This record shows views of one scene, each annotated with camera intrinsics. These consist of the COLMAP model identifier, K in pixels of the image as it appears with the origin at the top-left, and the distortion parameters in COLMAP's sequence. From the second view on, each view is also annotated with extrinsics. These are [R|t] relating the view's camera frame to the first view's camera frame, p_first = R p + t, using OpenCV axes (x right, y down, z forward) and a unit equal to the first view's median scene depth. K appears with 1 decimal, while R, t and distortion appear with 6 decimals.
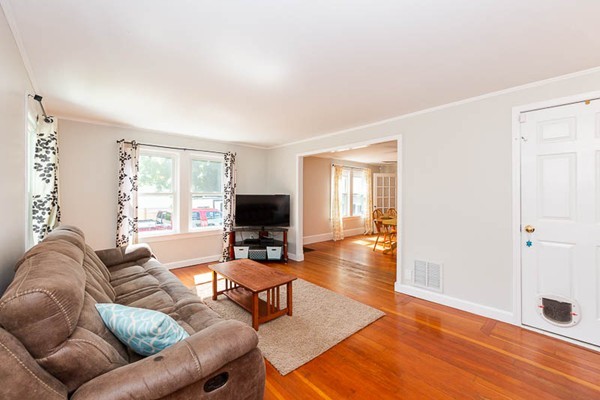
lens RADIAL K [[247.0, 0, 299.5], [0, 247.0, 193.0], [0, 0, 1]] dist [0.000000, 0.000036]
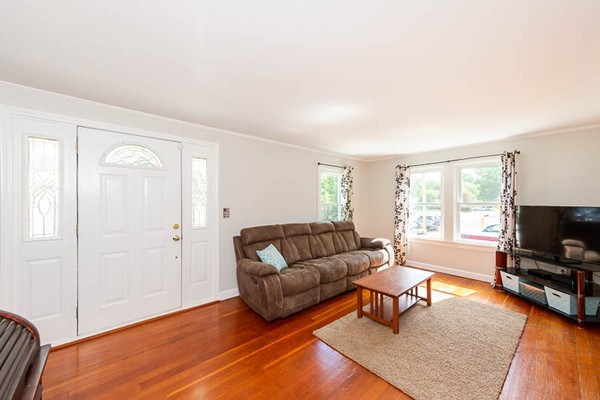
lens RADIAL K [[233.8, 0, 300.0], [0, 233.8, 200.0], [0, 0, 1]] dist [0.001022, 0.000114]
pose [[-0.023224, -0.009848, -0.999682, 0.567415], [0.006288, 0.999930, -0.009997, -0.008271], [0.999711, -0.006519, -0.023161, 0.420127]]
